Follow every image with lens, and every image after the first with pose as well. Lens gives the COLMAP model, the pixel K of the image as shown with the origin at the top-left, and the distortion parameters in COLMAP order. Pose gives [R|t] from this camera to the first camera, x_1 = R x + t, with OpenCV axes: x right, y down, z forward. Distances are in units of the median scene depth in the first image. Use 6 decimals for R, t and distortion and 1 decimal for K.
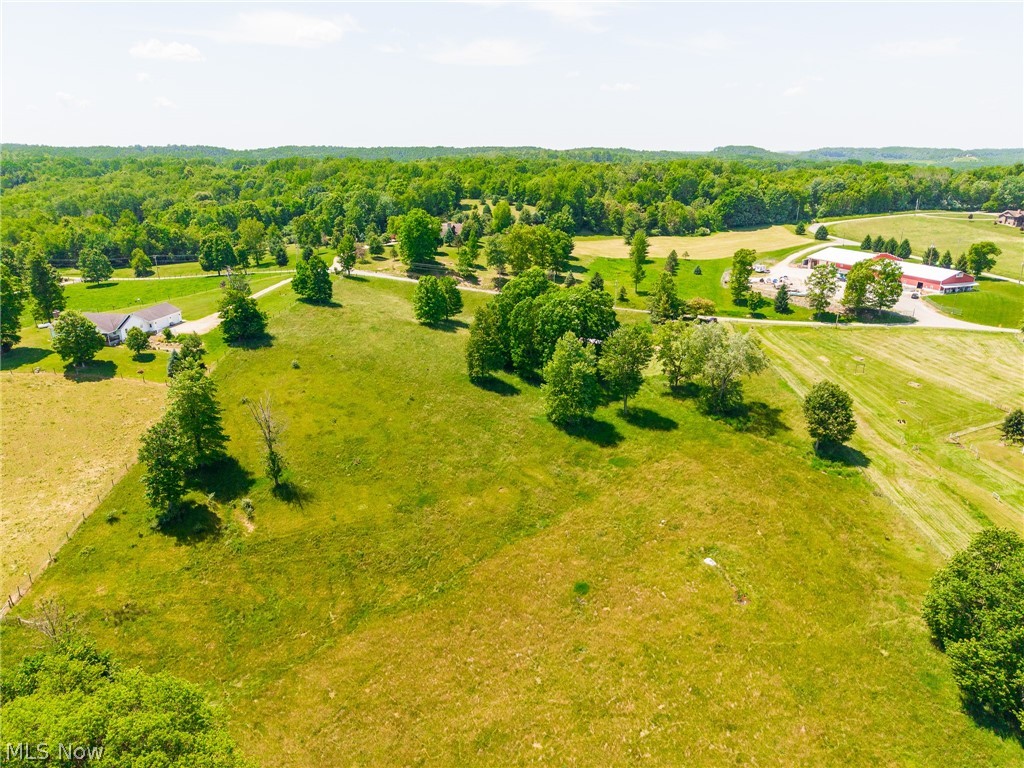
lens RADIAL K [[688.1, 0, 508.7], [0, 688.1, 381.4], [0, 0, 1]] dist [0.041647, -0.041705]
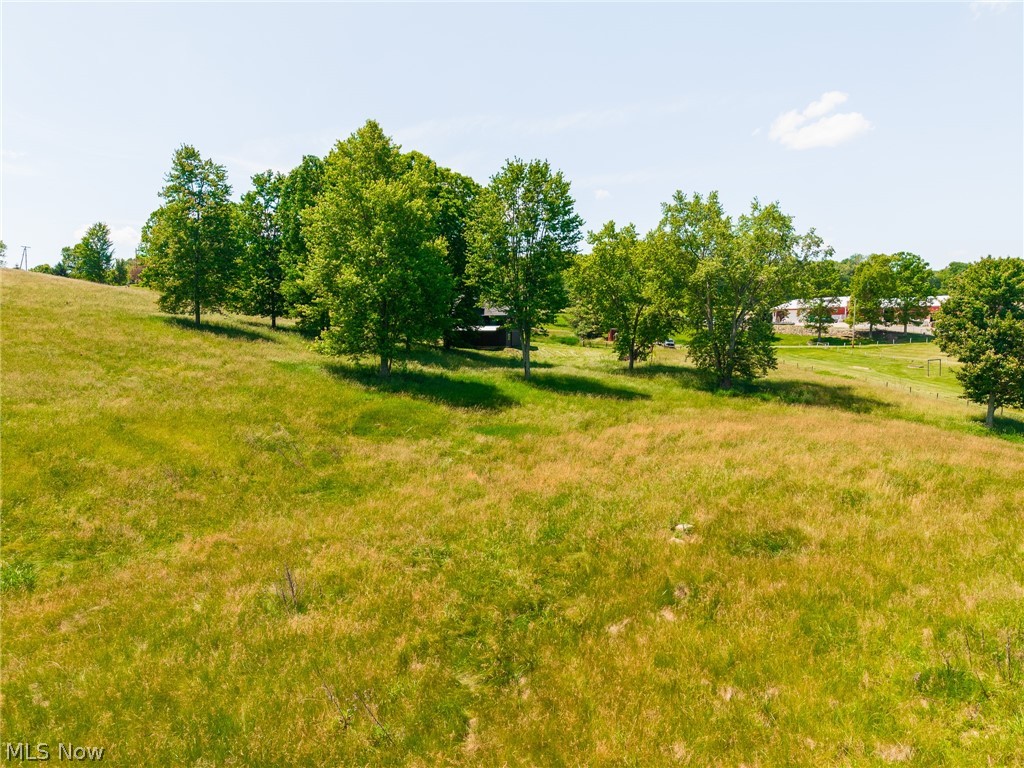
lens RADIAL K [[688.1, 0, 505.2], [0, 688.1, 369.5], [0, 0, 1]] dist [0.041647, -0.041705]
pose [[0.994853, -0.008554, 0.100964, 0.103515], [0.034524, 0.965424, -0.258390, 0.136615], [-0.095263, 0.260546, 0.960750, 0.541023]]
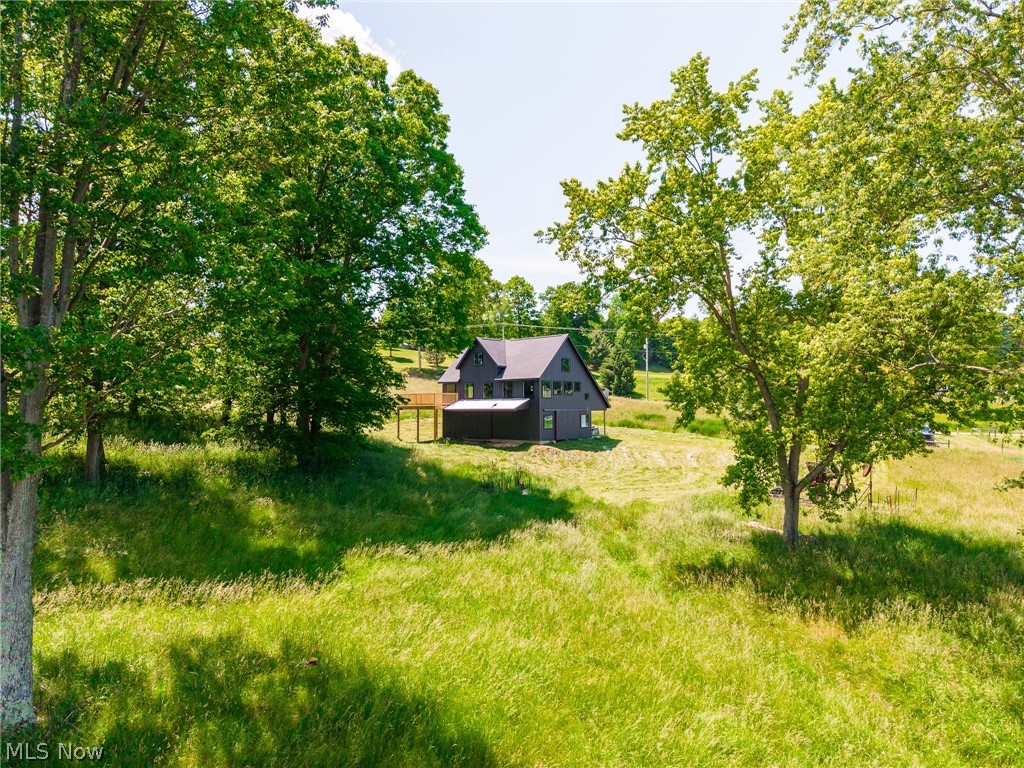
lens RADIAL K [[688.1, 0, 513.7], [0, 688.1, 379.9], [0, 0, 1]] dist [0.041647, -0.041705]
pose [[0.981804, -0.012635, -0.189475, 0.215847], [-0.053988, 0.938039, -0.342298, 0.031589], [0.182060, 0.346299, 0.920289, 0.851508]]
